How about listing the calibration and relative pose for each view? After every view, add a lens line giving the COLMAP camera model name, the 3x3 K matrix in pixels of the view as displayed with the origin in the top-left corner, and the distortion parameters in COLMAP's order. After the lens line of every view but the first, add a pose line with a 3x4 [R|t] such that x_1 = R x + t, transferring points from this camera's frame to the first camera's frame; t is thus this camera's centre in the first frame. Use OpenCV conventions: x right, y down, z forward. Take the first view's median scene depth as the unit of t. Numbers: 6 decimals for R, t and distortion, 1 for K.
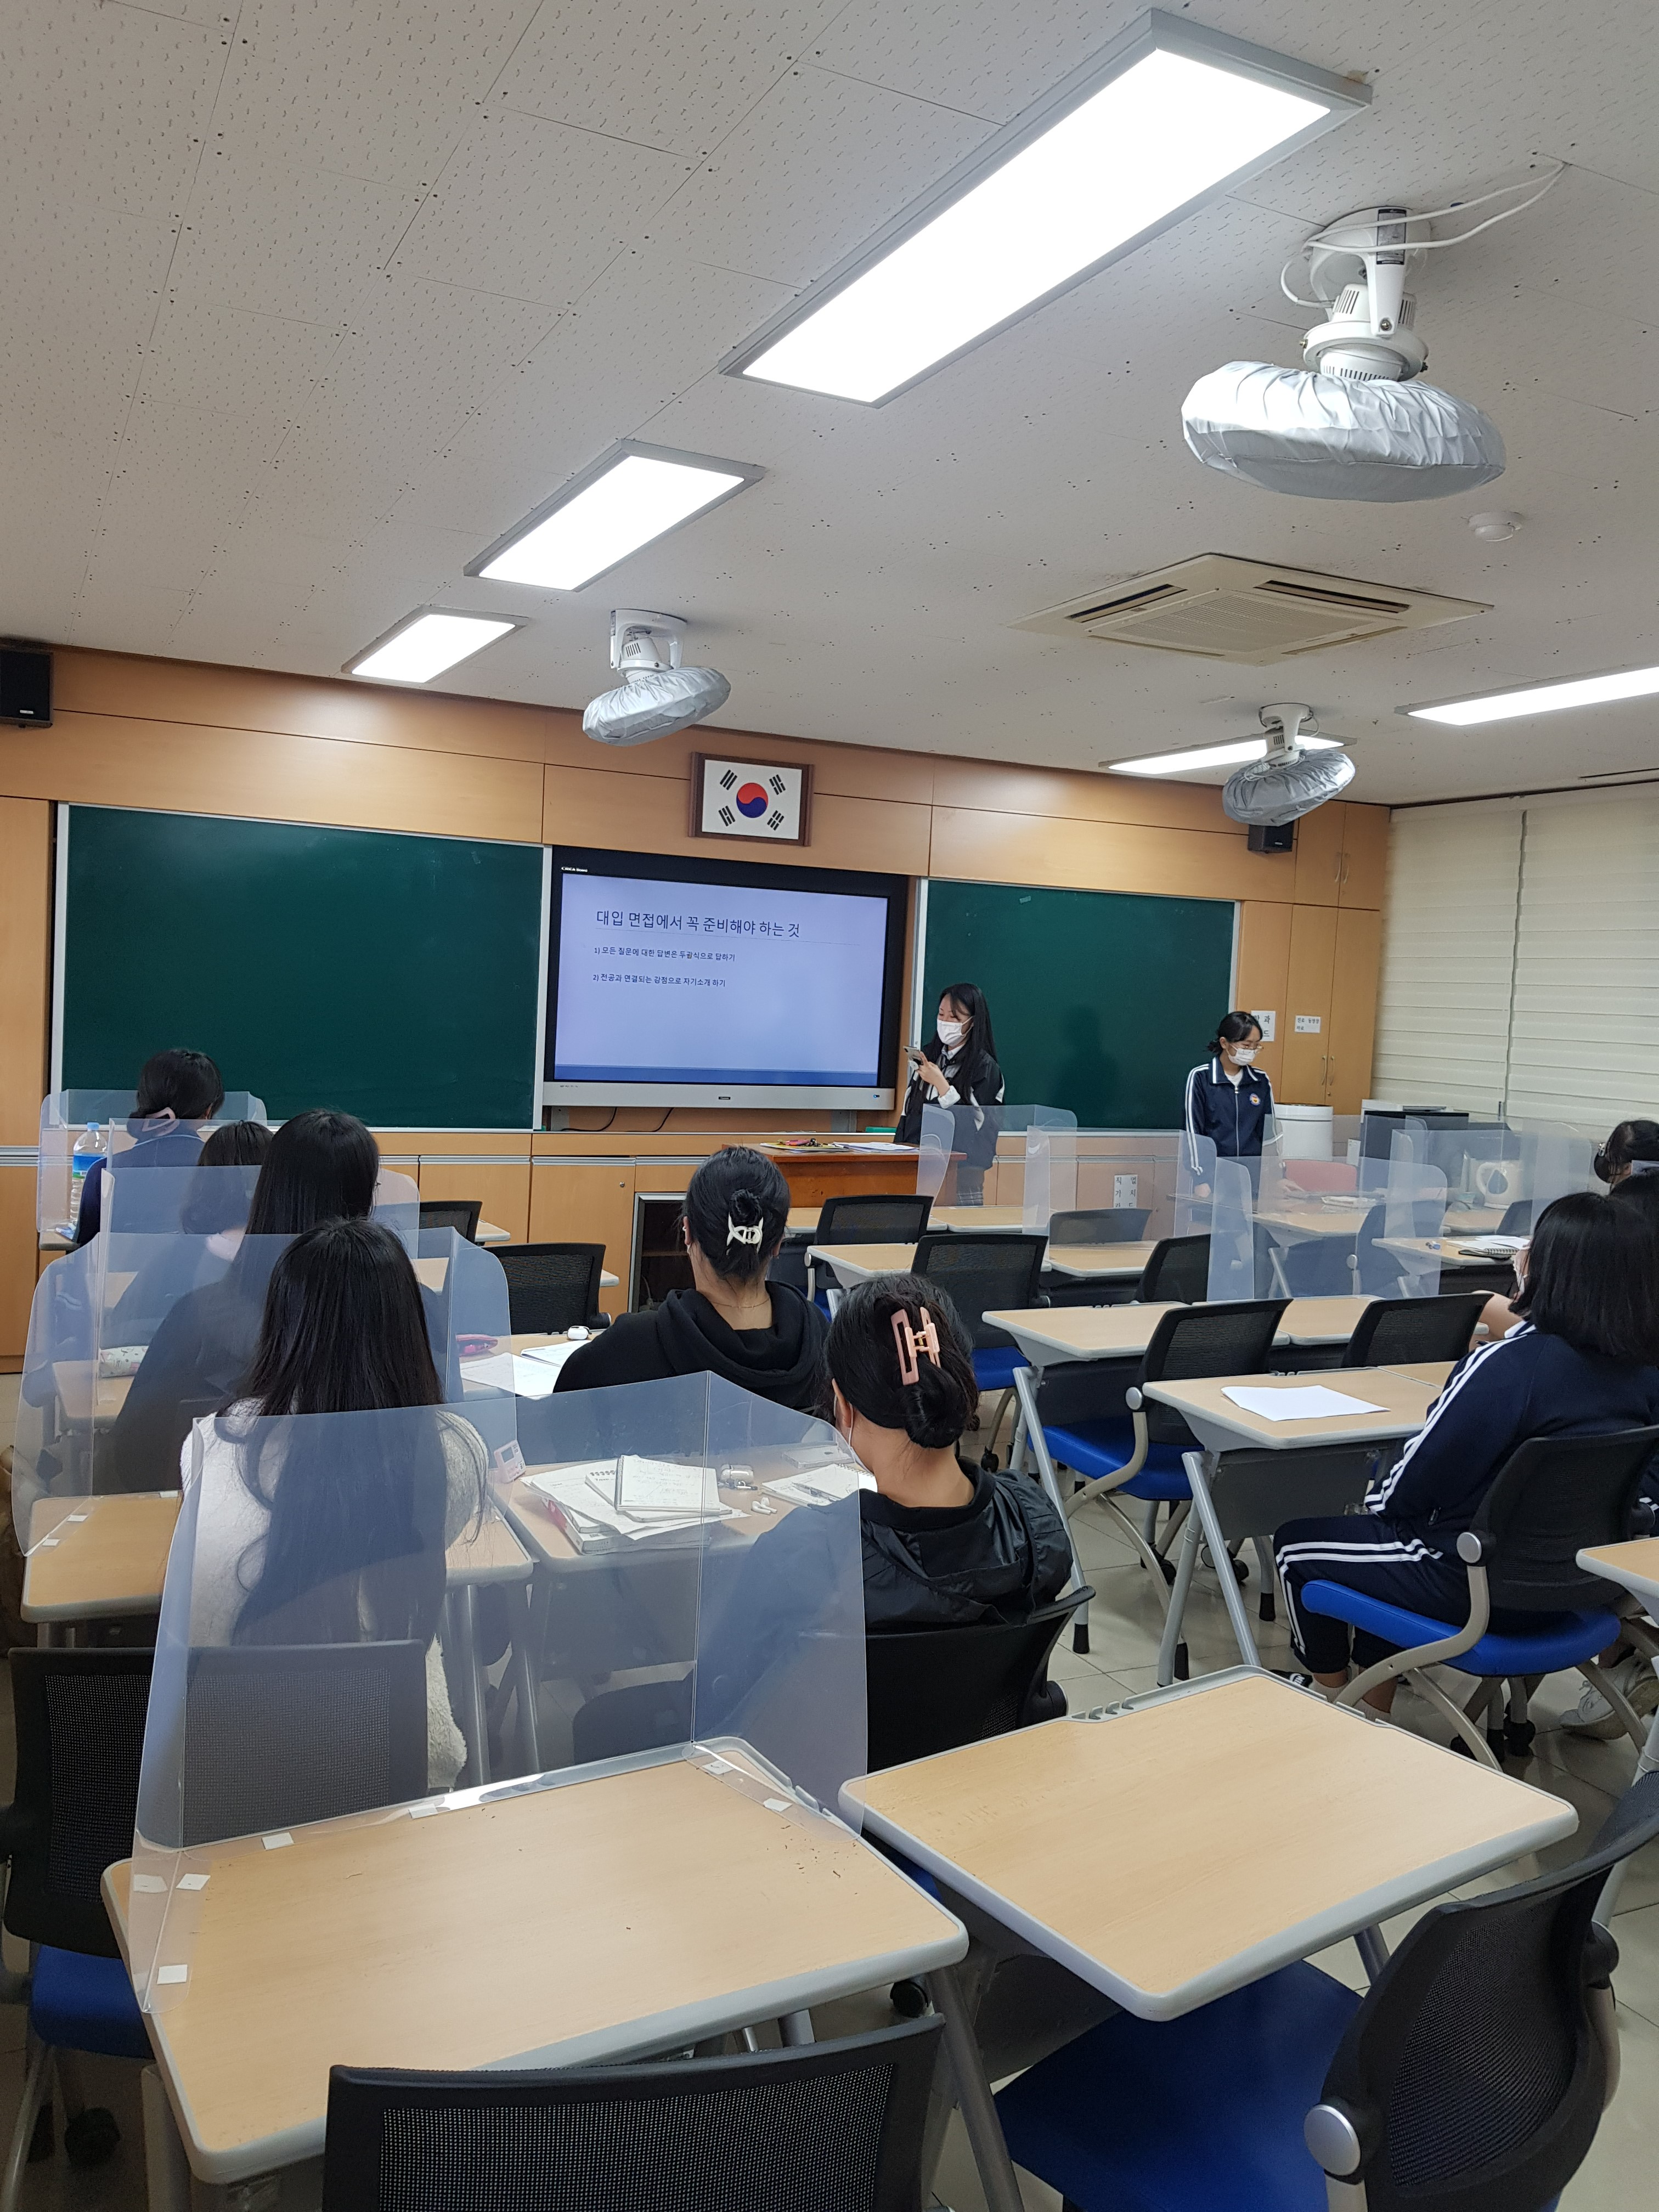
lens RADIAL K [[1765.3, 0, 879.1], [0, 1765.3, 1131.1], [0, 0, 1]] dist [0.027295, -0.000992]
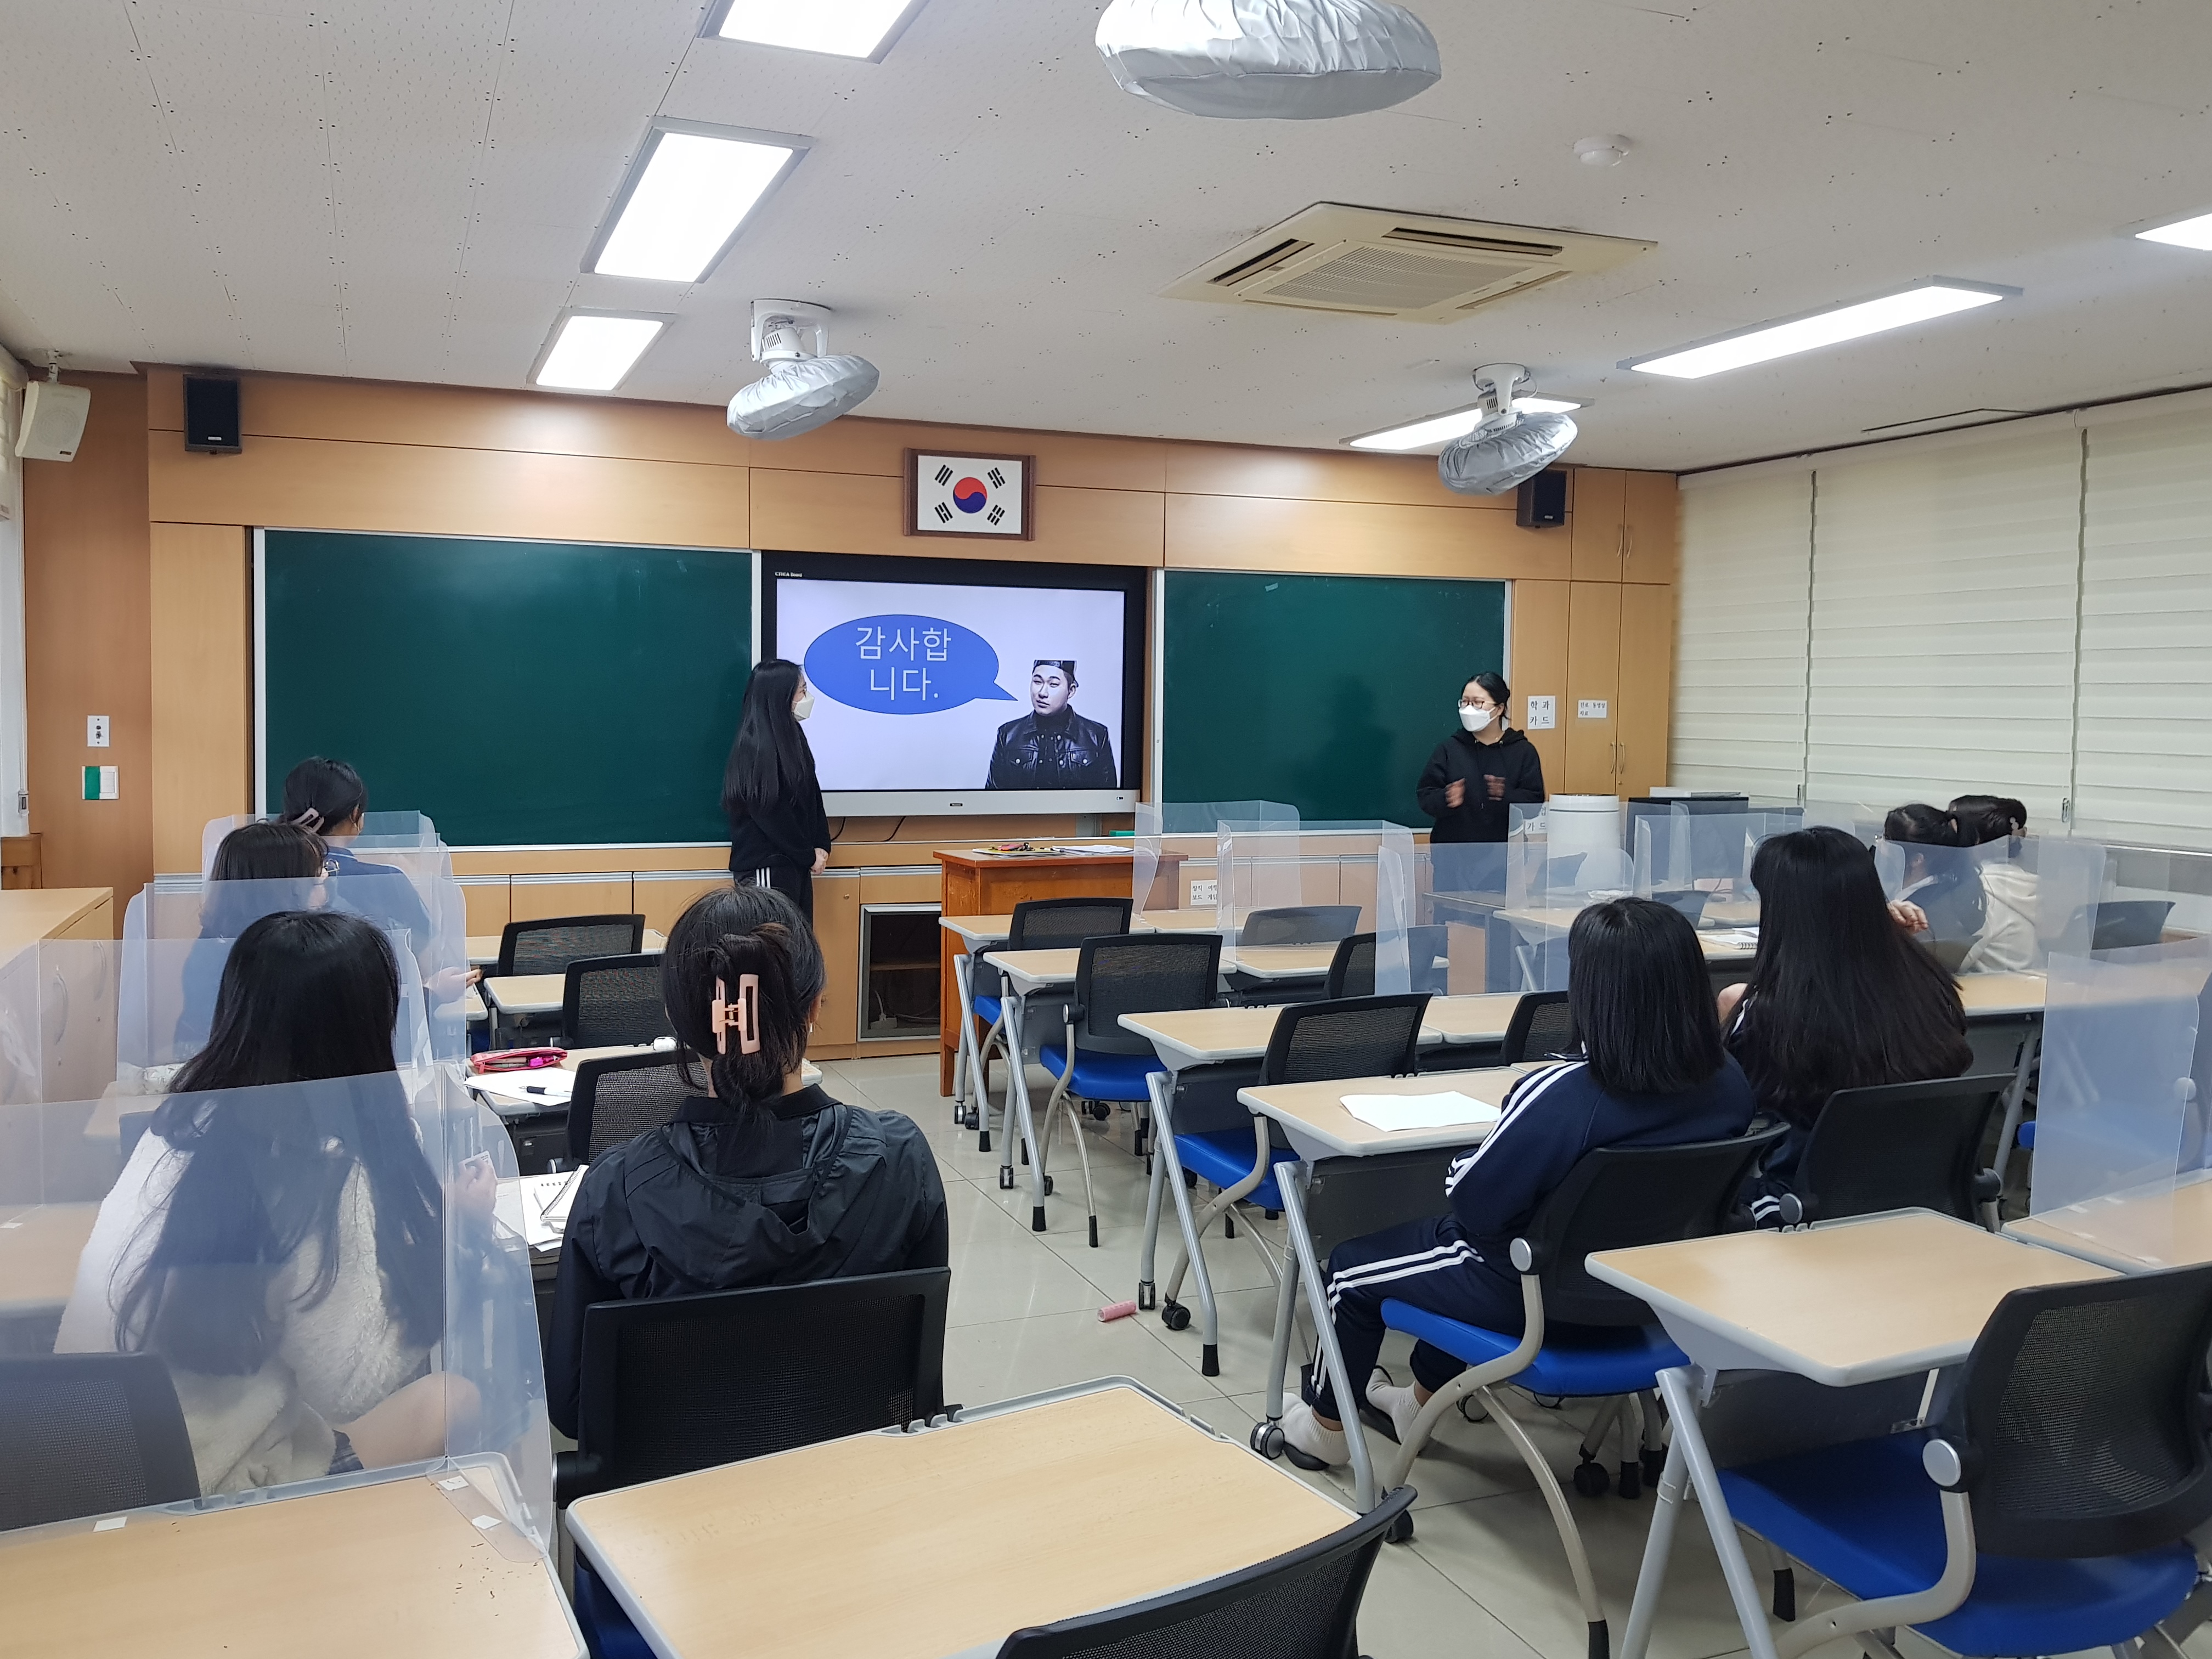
lens RADIAL K [[1825.3, 0, 1106.0], [0, 1825.3, 829.5], [0, 0, 1]] dist [0.013471, -0.000643]
pose [[0.995311, -0.028731, -0.092356, 0.104661], [0.027843, 0.999553, -0.010889, 0.009626], [0.092627, 0.008266, 0.995667, 0.018183]]
